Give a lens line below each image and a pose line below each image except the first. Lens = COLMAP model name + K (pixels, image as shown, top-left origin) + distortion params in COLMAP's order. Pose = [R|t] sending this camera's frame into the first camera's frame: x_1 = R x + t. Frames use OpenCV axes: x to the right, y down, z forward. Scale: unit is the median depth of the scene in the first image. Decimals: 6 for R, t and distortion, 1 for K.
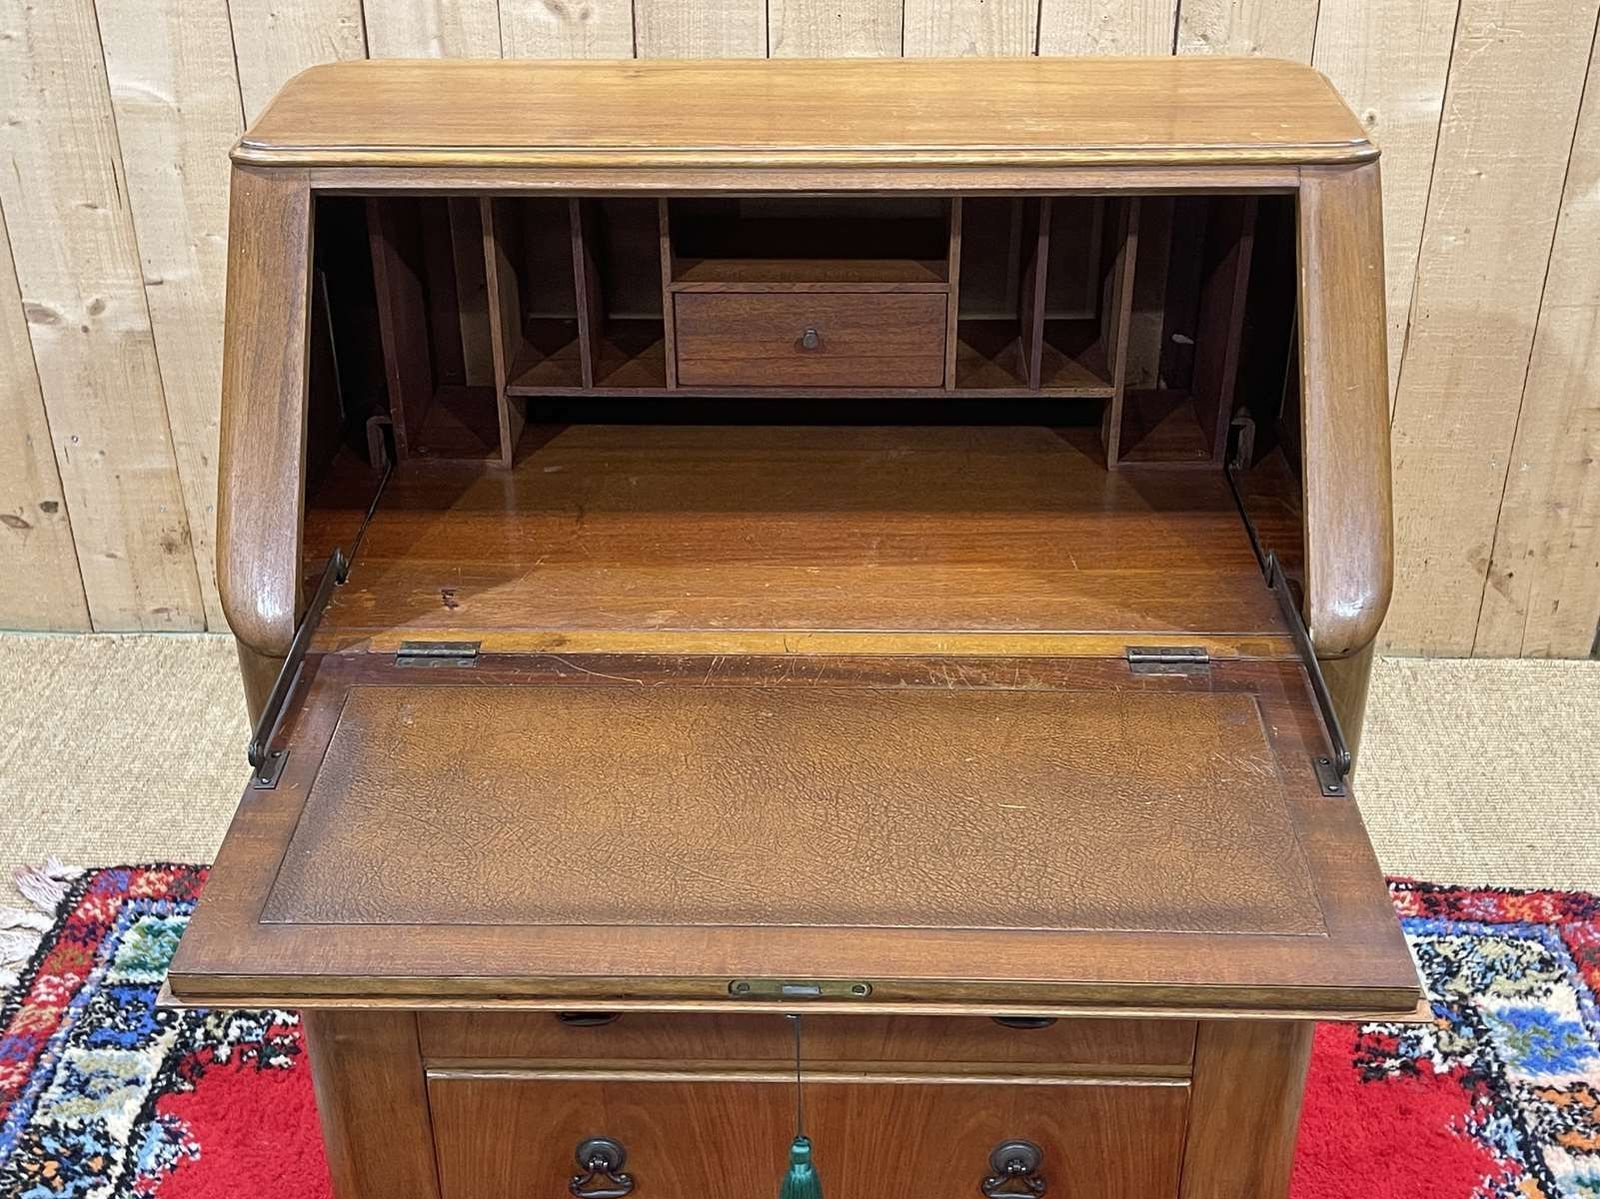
lens RADIAL K [[1995.2, 0, 793.8], [0, 1995.2, 603.1], [0, 0, 1]] dist [0.018524, 0.000000]
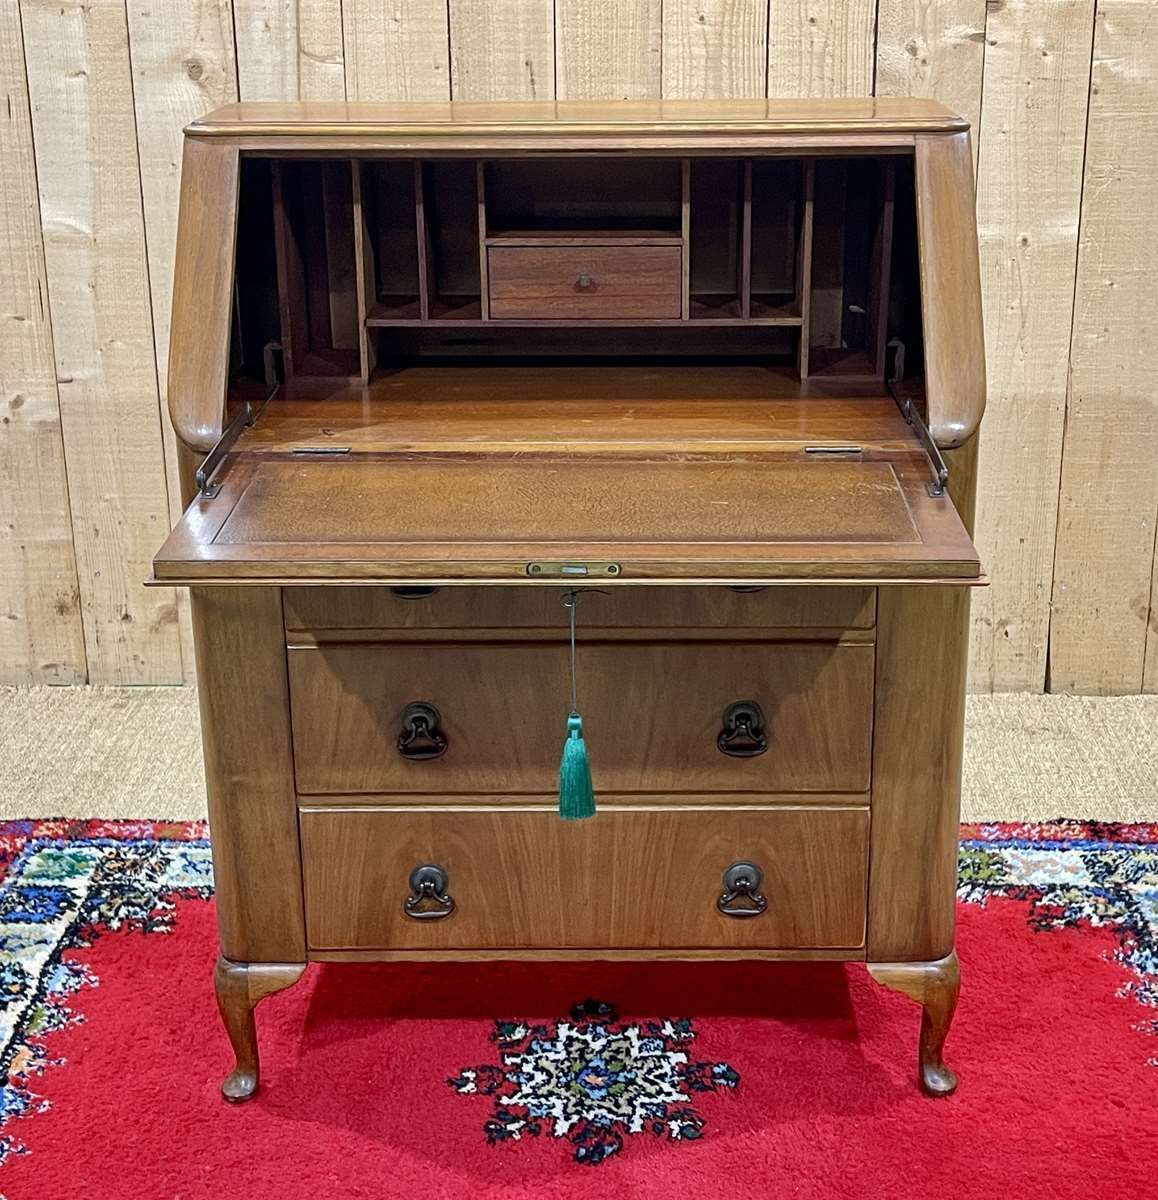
lens RADIAL K [[1984.6, 0, 624.9], [0, 1984.6, 608.5], [0, 0, 1]] dist [0.039405, 0.000000]
pose [[0.999833, -0.004524, 0.017731, 0.007825], [0.007770, 0.982224, -0.187553, 0.260901], [-0.016567, 0.187659, 0.982094, -0.241874]]
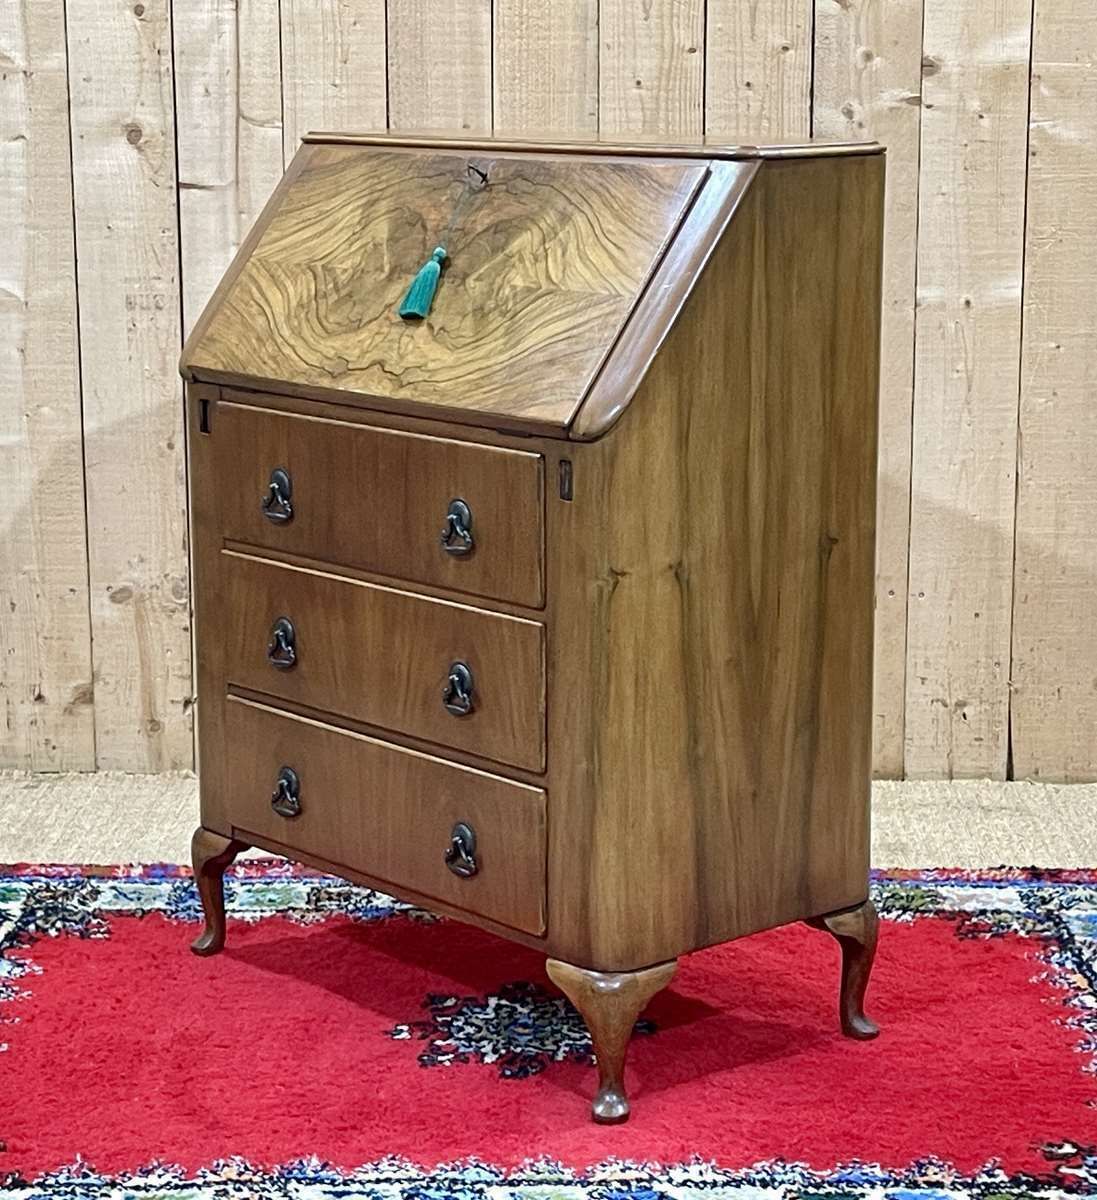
lens RADIAL K [[2785.1, 0, 540.5], [0, 2785.1, 627.7], [0, 0, 1]] dist [0.078720, 0.000000]
pose [[1.000000, 0.000175, -0.000060, 0.019555], [-0.000185, 0.949238, -0.314560, 0.581531], [0.000002, 0.314560, 0.949238, -0.704276]]
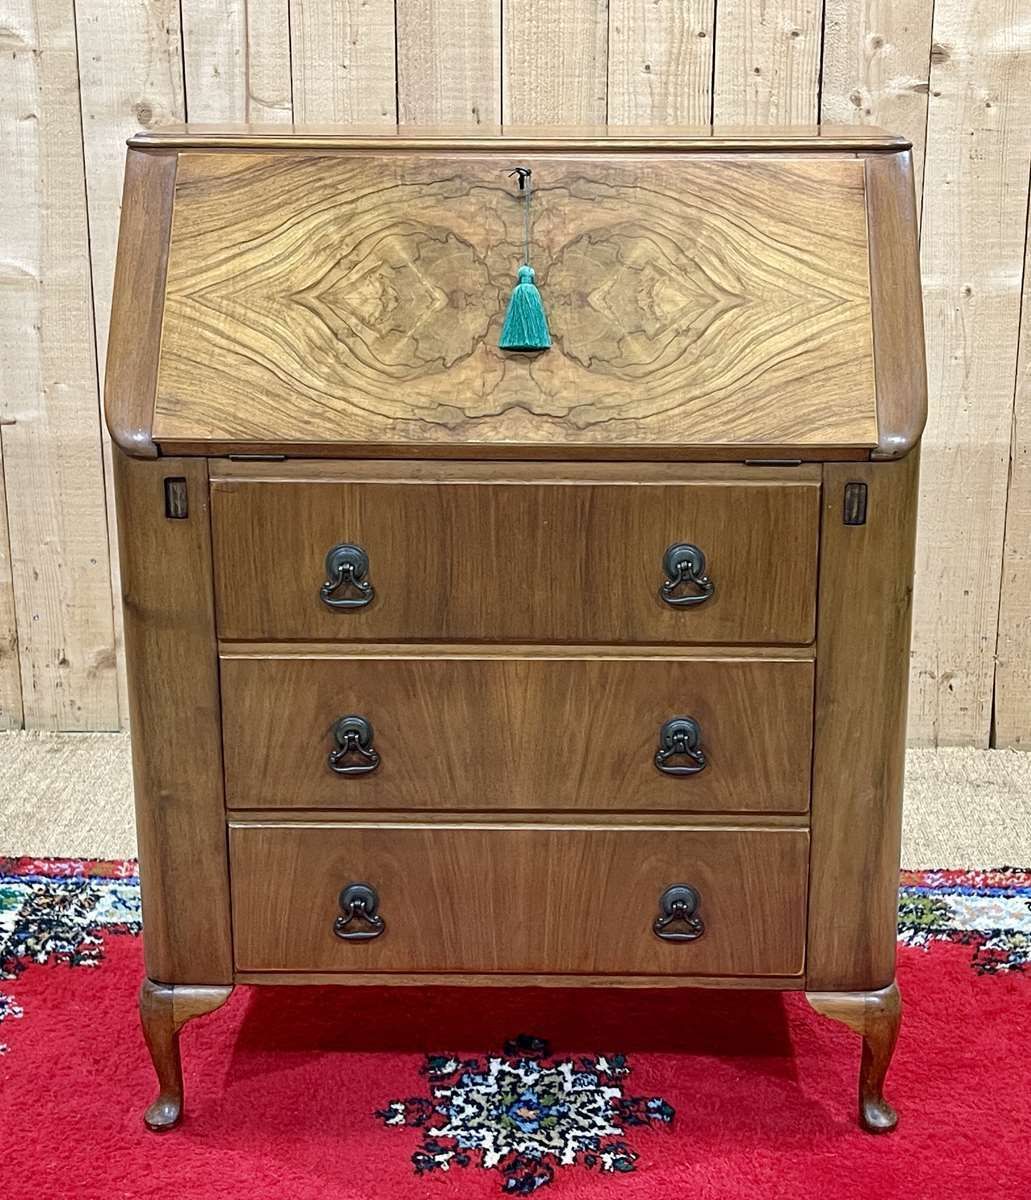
lens RADIAL K [[1982.7, 0, 564.6], [0, 1982.7, 606.0], [0, 0, 1]] dist [0.033027, 0.000000]
pose [[0.999888, 0.006712, 0.013342, 0.013611], [-0.003318, 0.970826, -0.239763, 0.299713], [-0.014562, 0.239692, 0.970740, -0.219893]]
